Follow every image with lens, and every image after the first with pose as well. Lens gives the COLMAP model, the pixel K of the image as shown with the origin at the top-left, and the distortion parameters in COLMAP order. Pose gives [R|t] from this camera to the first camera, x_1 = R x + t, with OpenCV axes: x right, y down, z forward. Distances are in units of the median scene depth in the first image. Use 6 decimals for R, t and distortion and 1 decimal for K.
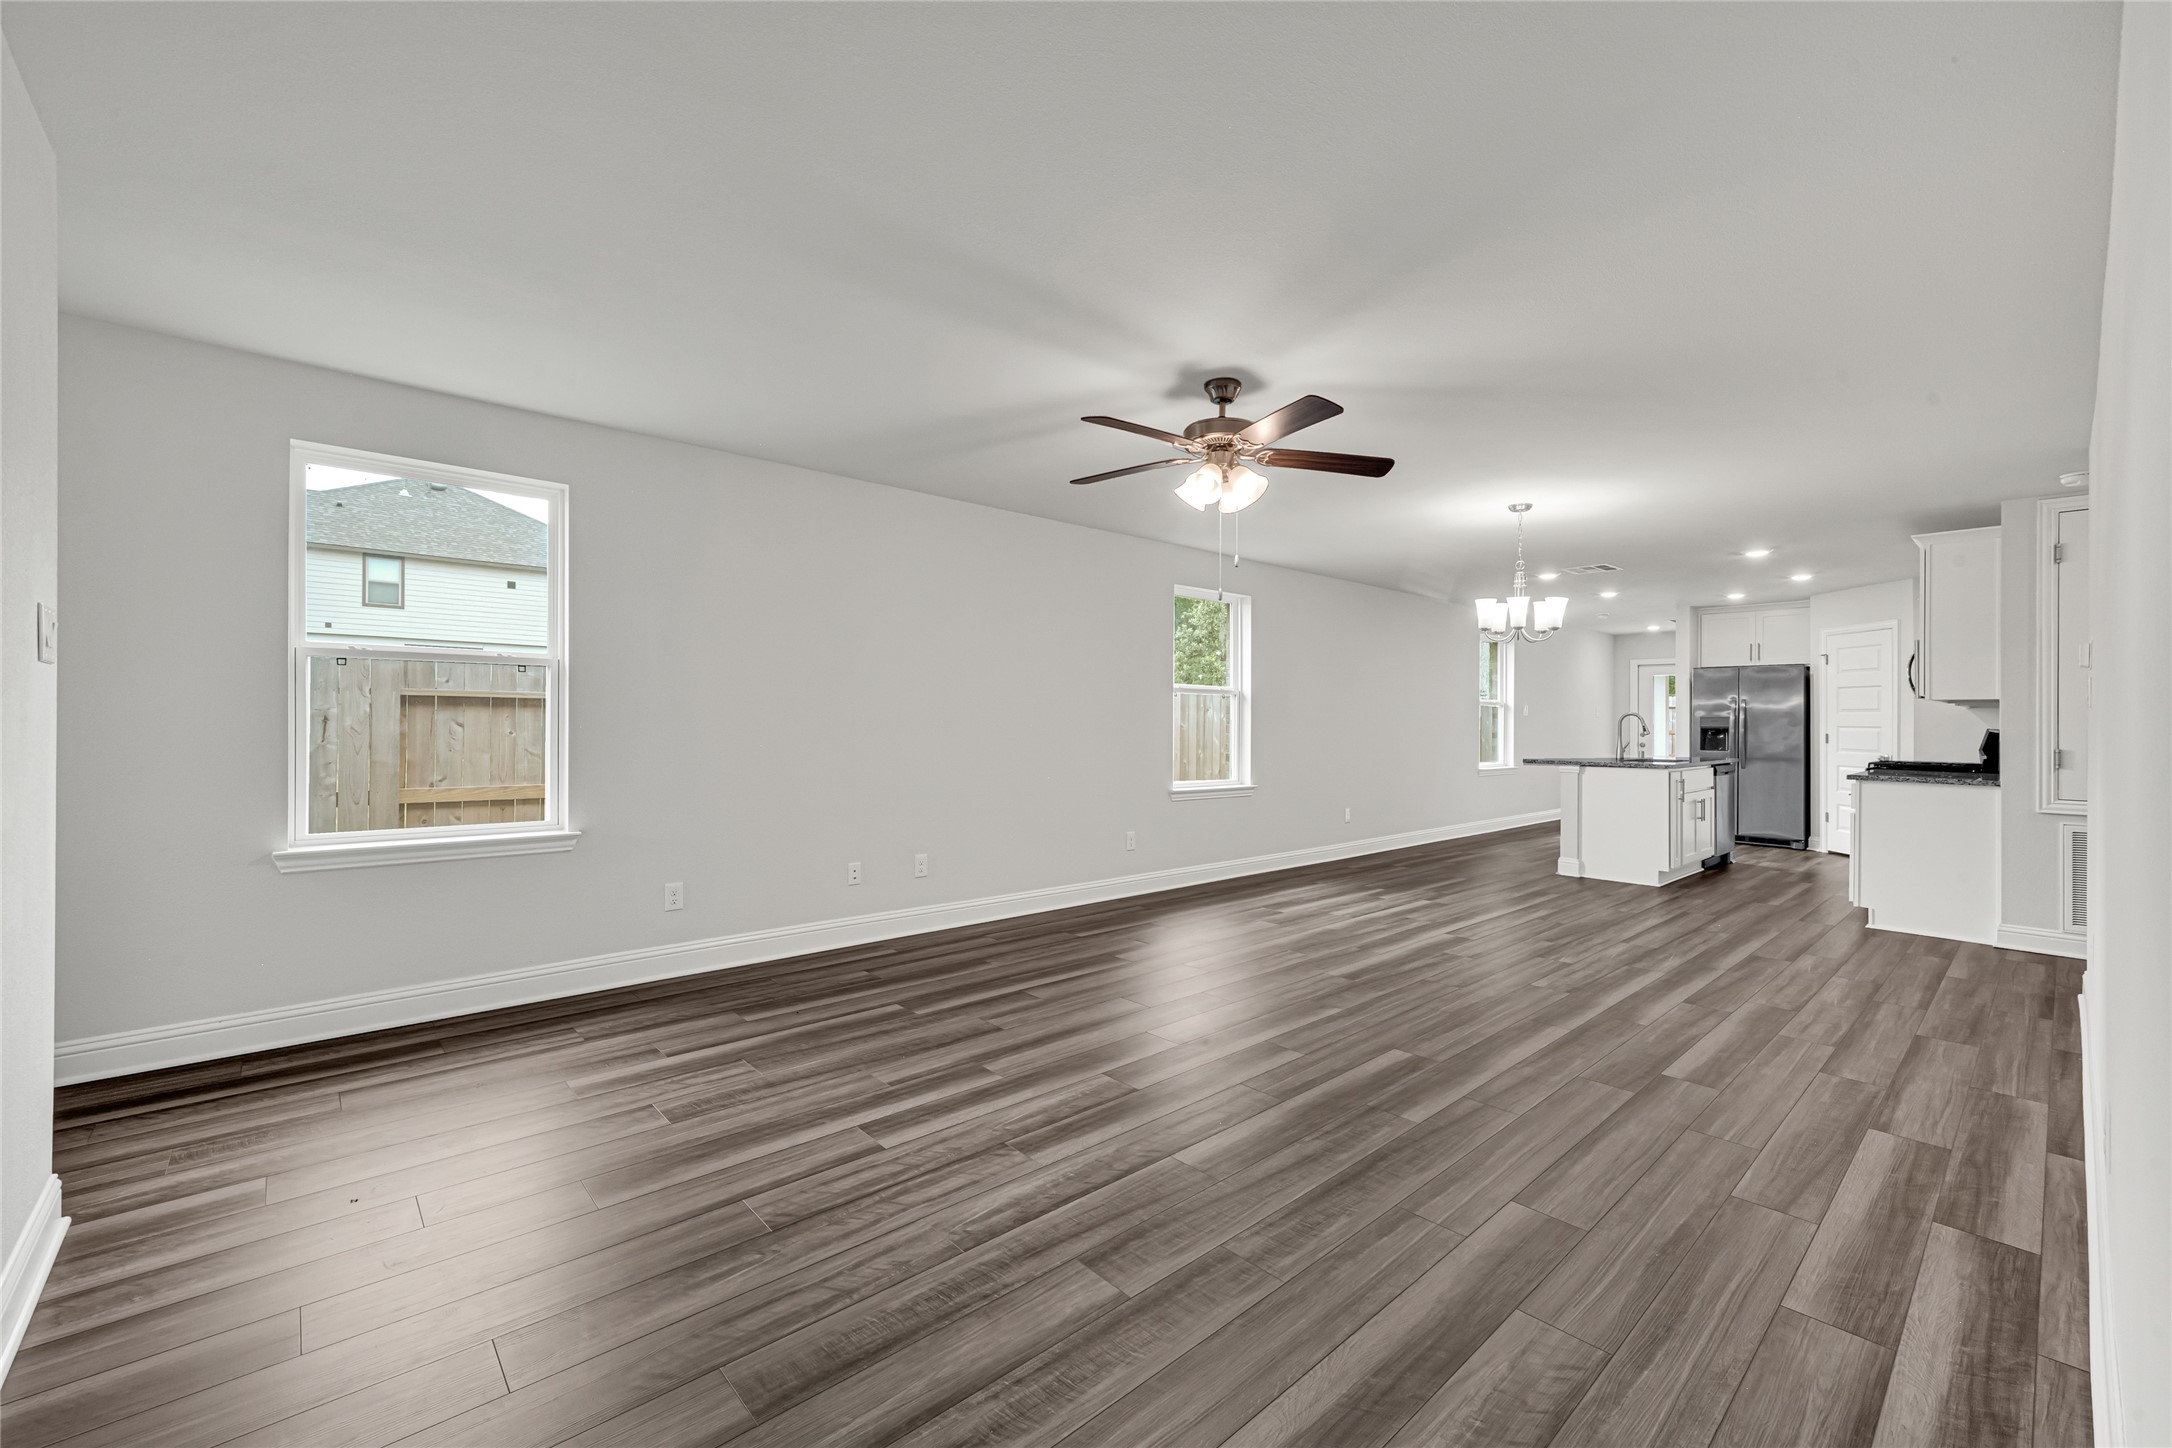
lens RADIAL K [[883.9, 0, 1098.0], [0, 883.9, 716.8], [0, 0, 1]] dist [0.001758, -0.000360]
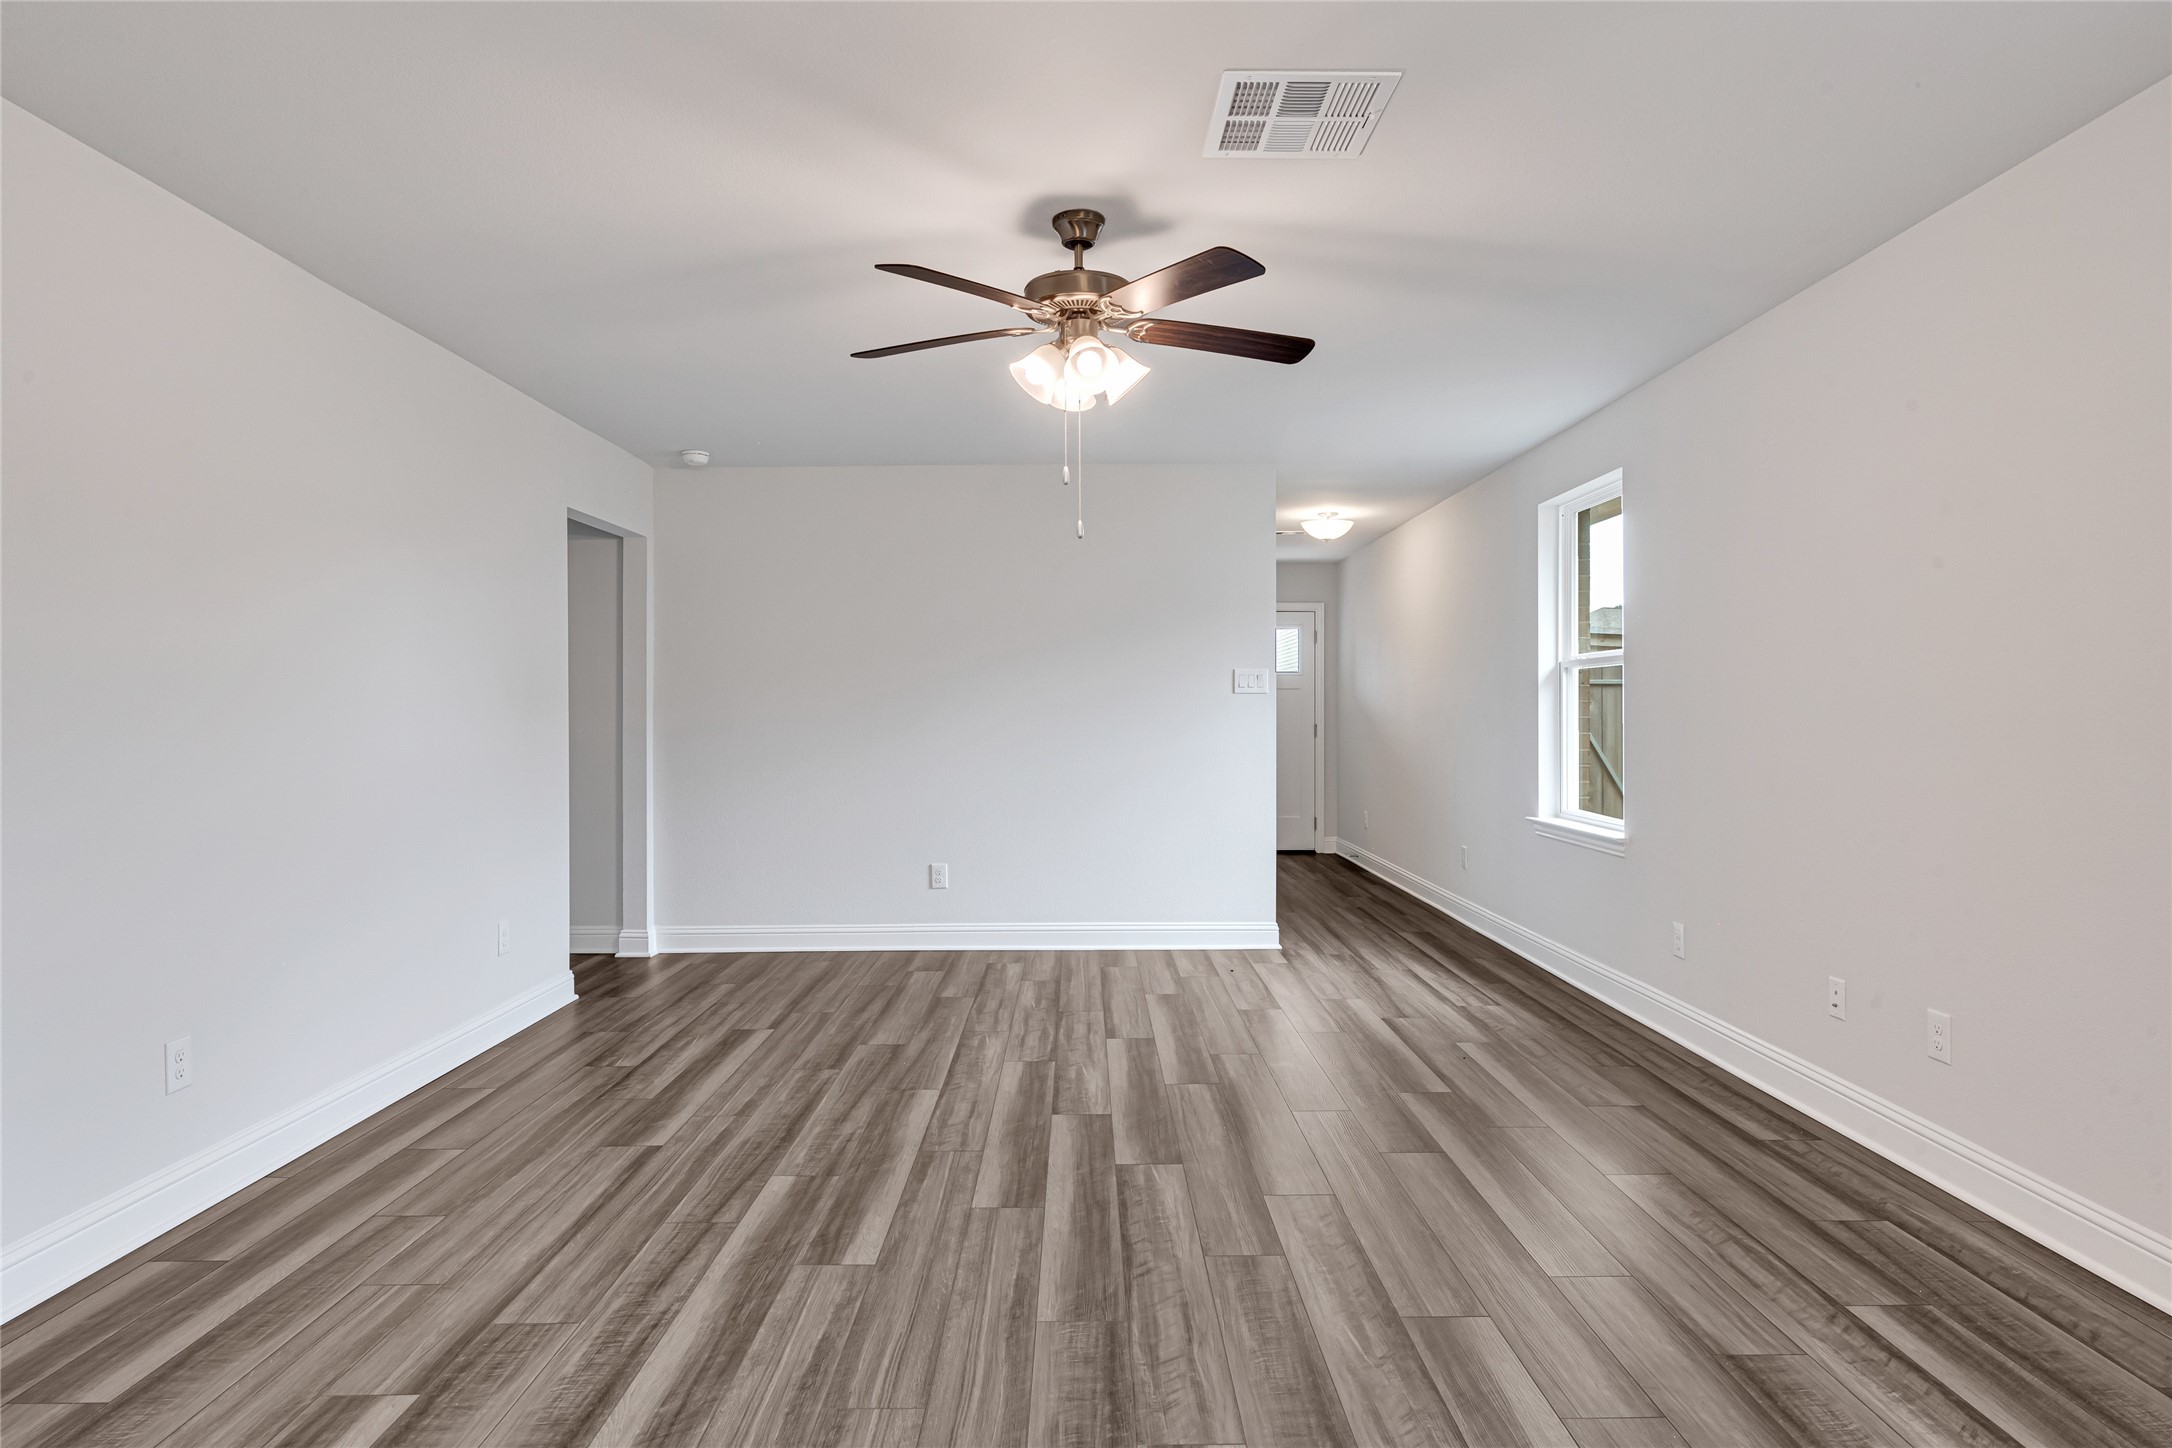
lens RADIAL K [[1181.0, 0, 1080.4], [0, 1181.0, 728.5], [0, 0, 1]] dist [-0.001309, 0.000802]
pose [[-0.676875, 0.001991, -0.736095, 0.721397], [0.001210, 0.999998, 0.001592, 0.011976], [0.736097, 0.000187, -0.676876, 1.432436]]
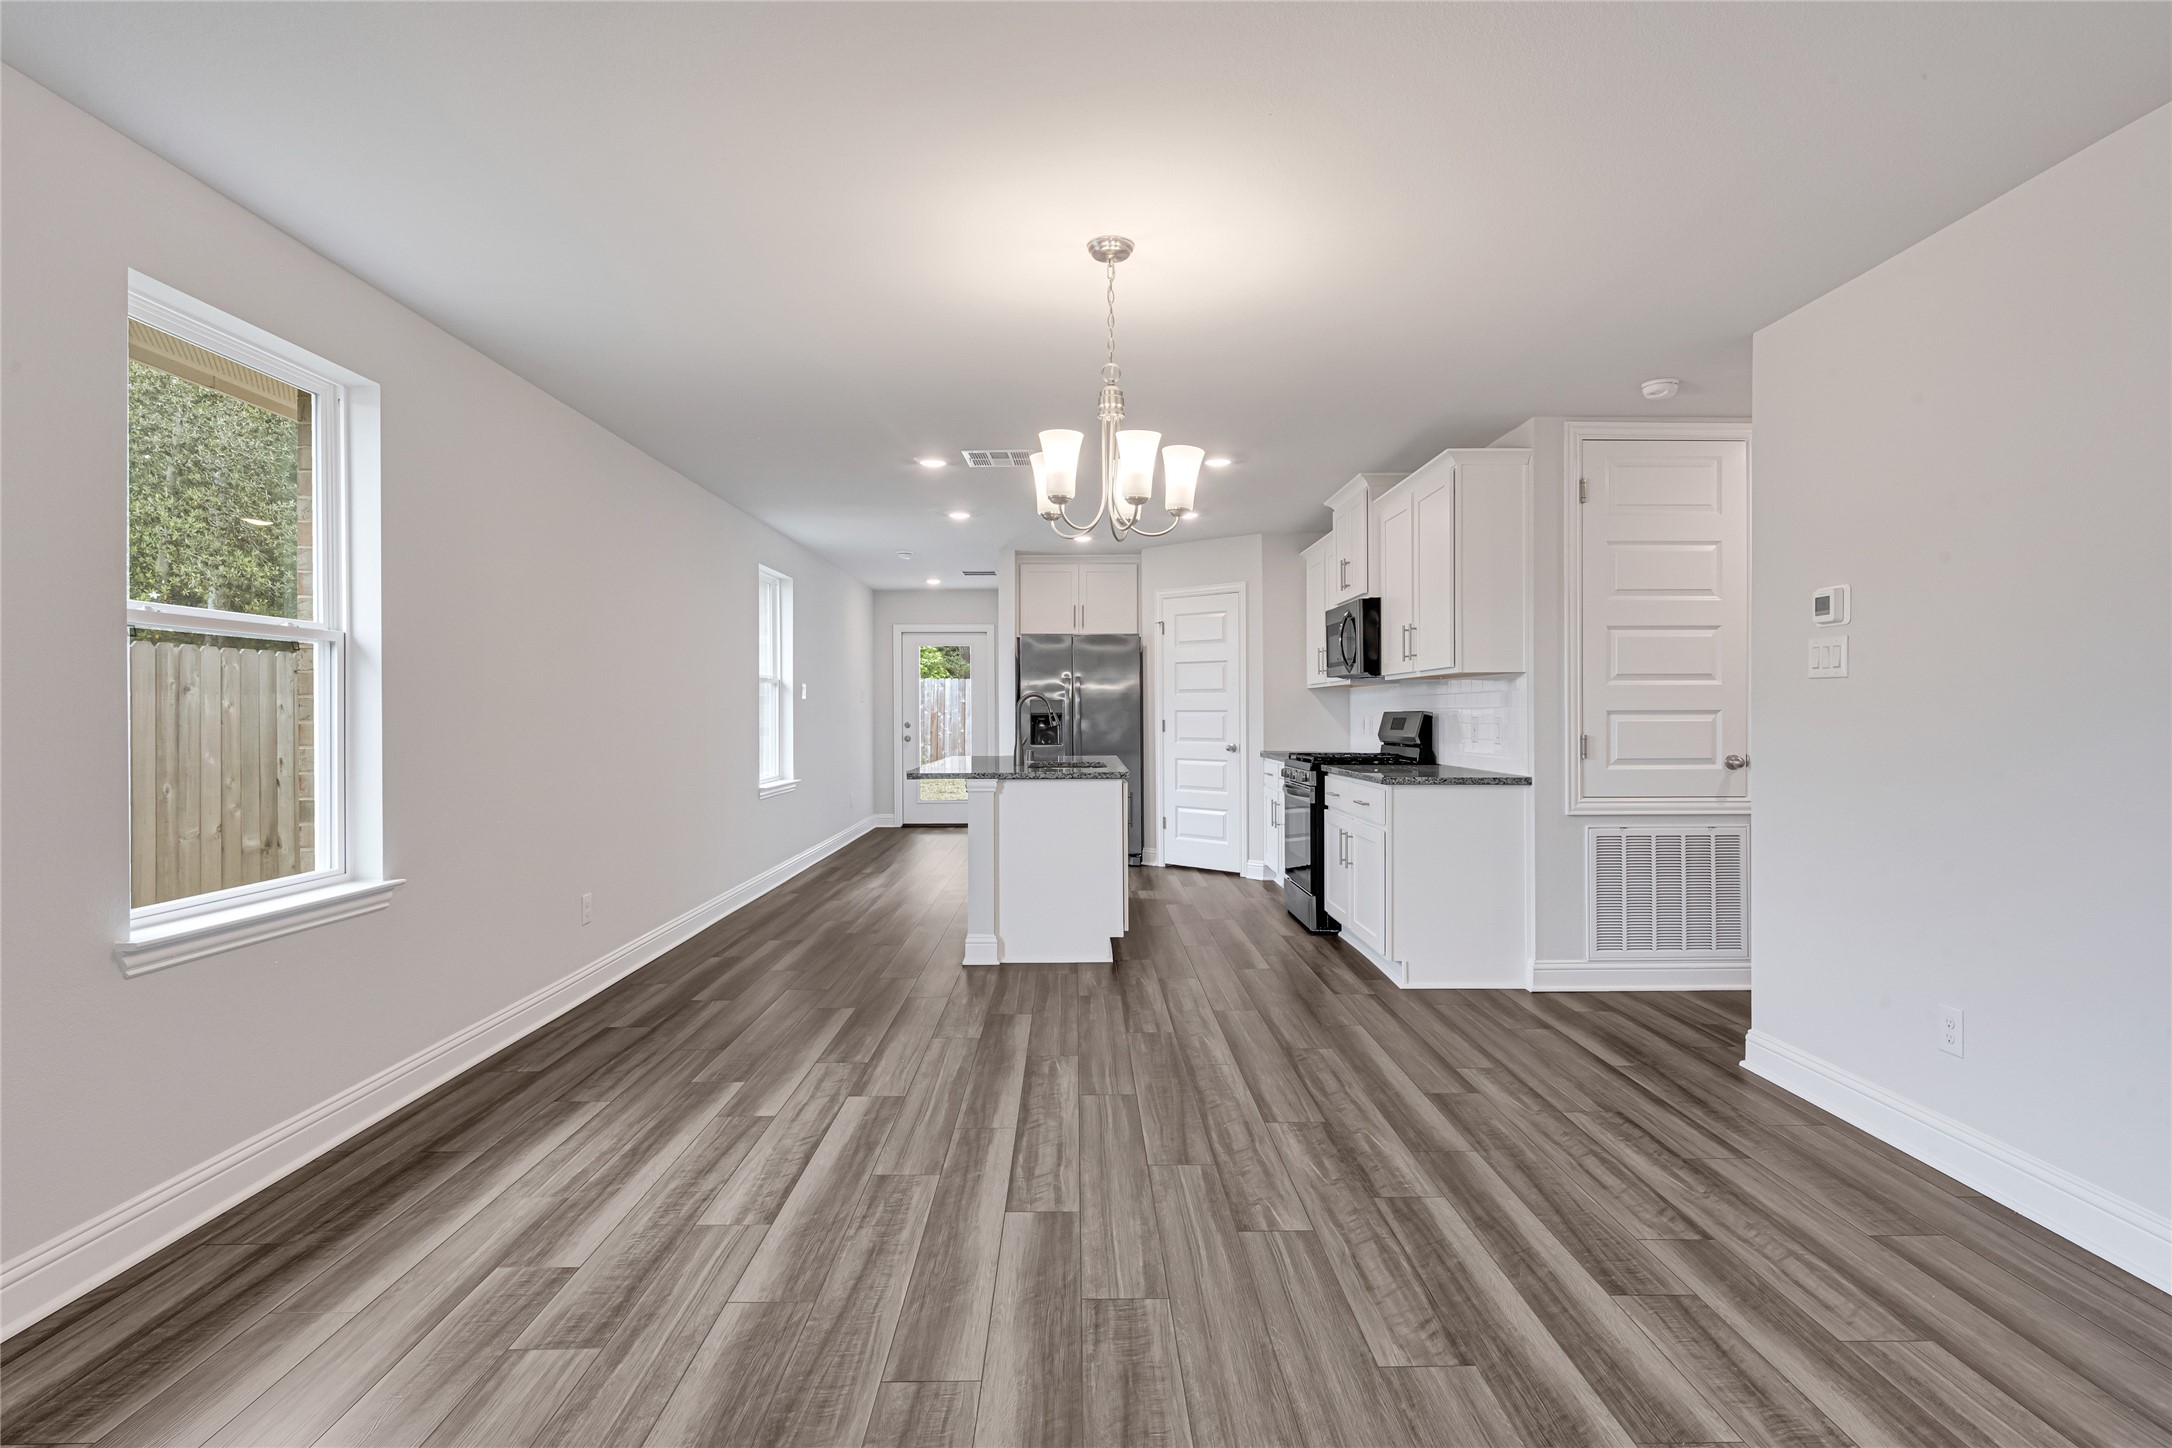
lens RADIAL K [[1115.1, 0, 1086.4], [0, 1115.1, 714.0], [0, 0, 1]] dist [-0.006119, 0.001185]
pose [[0.667881, -0.013365, 0.744148, 0.035444], [0.007196, 0.999908, 0.011500, 0.003180], [-0.744234, -0.002326, 0.667915, 0.837582]]
